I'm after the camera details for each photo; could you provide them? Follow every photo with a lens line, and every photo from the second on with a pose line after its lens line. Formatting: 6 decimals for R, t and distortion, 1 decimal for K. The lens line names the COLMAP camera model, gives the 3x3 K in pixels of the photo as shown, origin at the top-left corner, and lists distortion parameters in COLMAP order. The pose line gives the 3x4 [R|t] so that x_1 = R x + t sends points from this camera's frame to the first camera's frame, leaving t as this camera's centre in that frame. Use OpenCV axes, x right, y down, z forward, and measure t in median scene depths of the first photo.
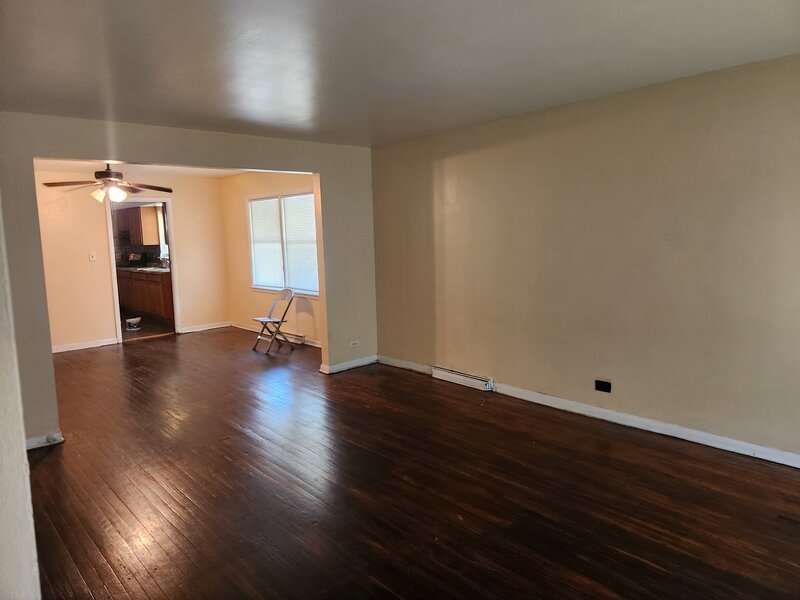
lens RADIAL K [[538.0, 0, 399.1], [0, 538.0, 299.4], [0, 0, 1]] dist [0.007035, -0.000445]
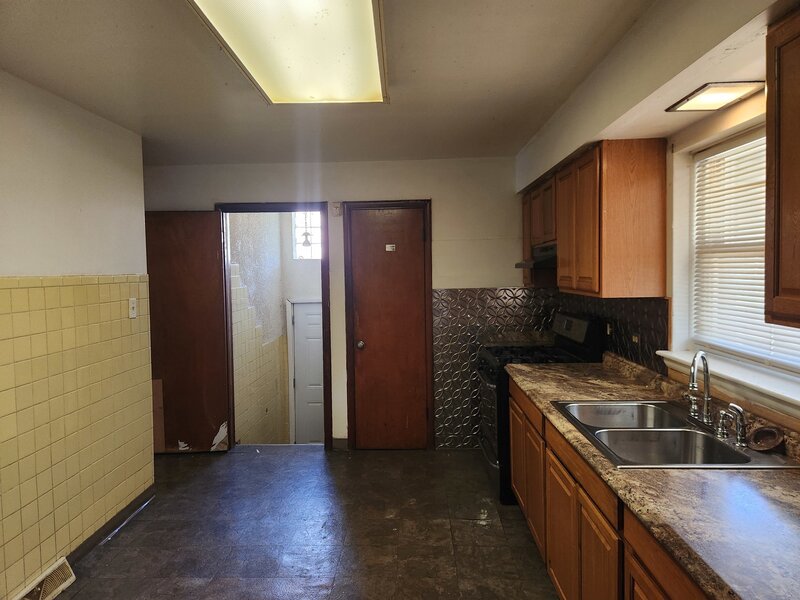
lens RADIAL K [[538.0, 0, 399.4], [0, 538.0, 298.5], [0, 0, 1]] dist [0.007035, -0.000445]
pose [[0.716143, 0.057226, -0.695603, -0.353102], [-0.099545, 0.994819, -0.020642, -0.082643], [0.690818, 0.084027, 0.718130, 0.726905]]
